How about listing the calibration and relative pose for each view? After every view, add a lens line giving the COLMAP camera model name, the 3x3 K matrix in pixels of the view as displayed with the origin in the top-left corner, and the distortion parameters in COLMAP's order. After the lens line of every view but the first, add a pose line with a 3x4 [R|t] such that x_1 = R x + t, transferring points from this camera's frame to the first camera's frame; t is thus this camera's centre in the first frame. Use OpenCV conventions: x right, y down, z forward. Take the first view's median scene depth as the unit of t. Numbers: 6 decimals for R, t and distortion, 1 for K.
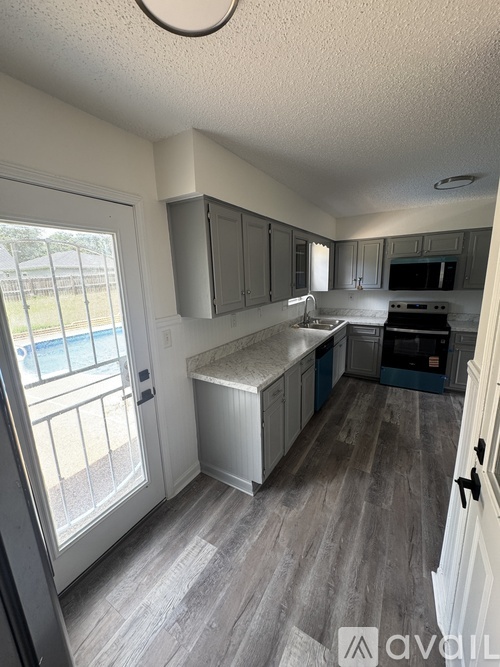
lens RADIAL K [[266.6, 0, 250.3], [0, 266.6, 332.7], [0, 0, 1]] dist [-0.003917, 0.000013]
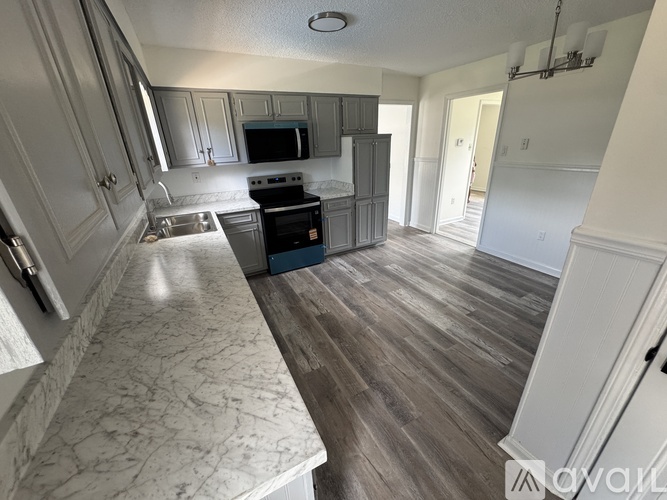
lens RADIAL K [[266.6, 0, 333.1], [0, 266.6, 250.5], [0, 0, 1]] dist [-0.003917, 0.000013]
pose [[0.519644, -0.314190, 0.794516, -0.080374], [0.201483, 0.948766, 0.243410, -0.060440], [-0.830286, 0.033595, 0.556324, 0.385986]]
